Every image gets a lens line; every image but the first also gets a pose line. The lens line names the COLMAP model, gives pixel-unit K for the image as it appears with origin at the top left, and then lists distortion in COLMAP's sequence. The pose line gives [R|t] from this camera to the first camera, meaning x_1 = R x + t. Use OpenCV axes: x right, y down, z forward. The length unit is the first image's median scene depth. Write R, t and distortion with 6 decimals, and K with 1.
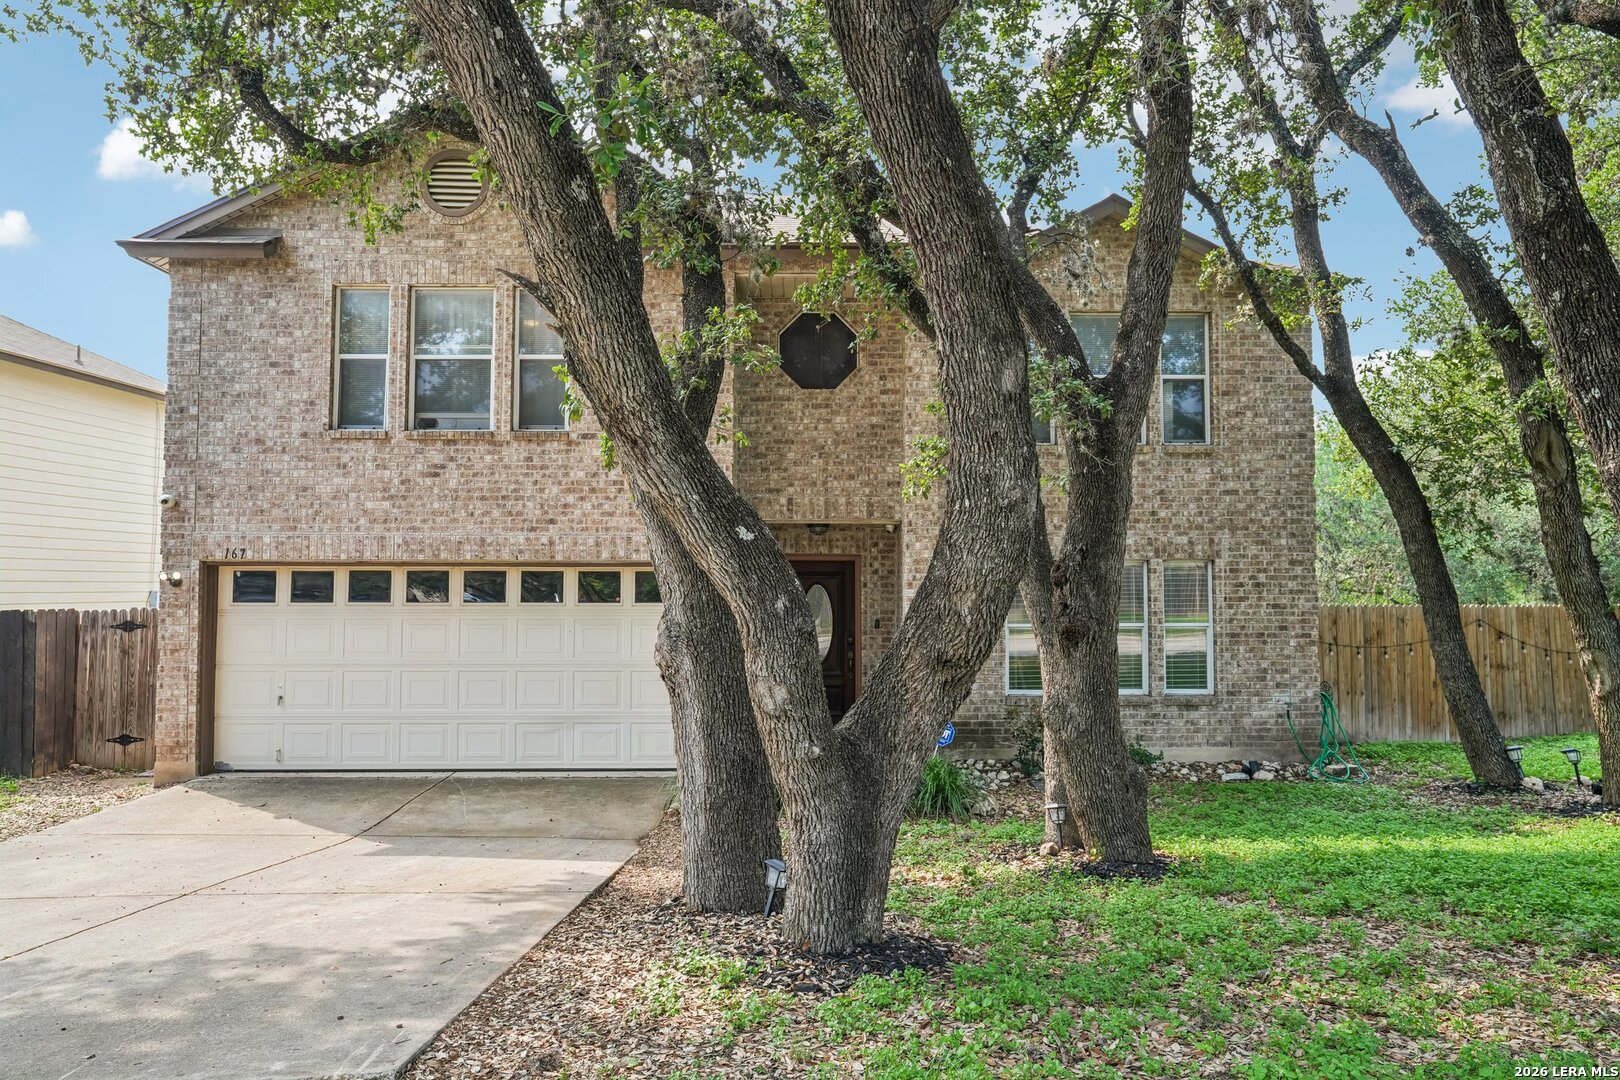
lens RADIAL K [[1110.6, 0, 810.3], [0, 1110.6, 540.5], [0, 0, 1]] dist [0.010618, 0.002826]
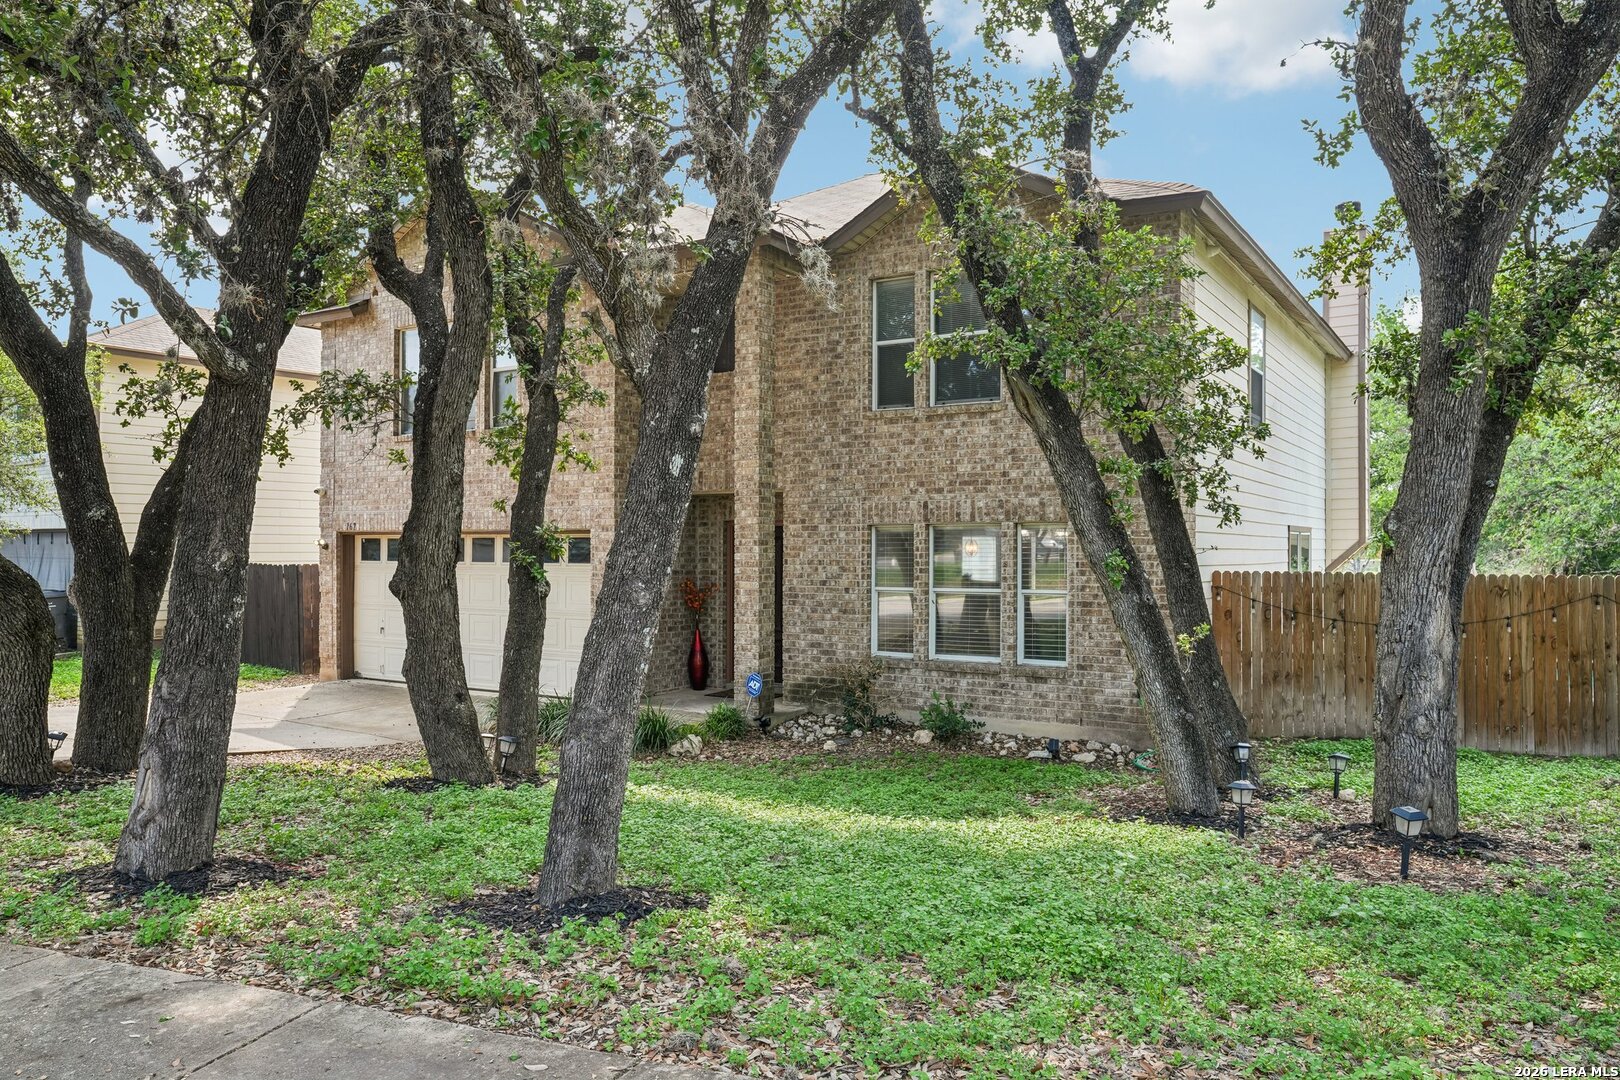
lens RADIAL K [[1110.6, 0, 805.7], [0, 1110.6, 540.6], [0, 0, 1]] dist [0.010618, 0.002826]
pose [[0.837507, -0.002409, -0.546421, 0.689371], [0.022700, 0.999280, 0.030387, -0.000368], [0.545954, -0.037853, 0.836959, 0.109874]]
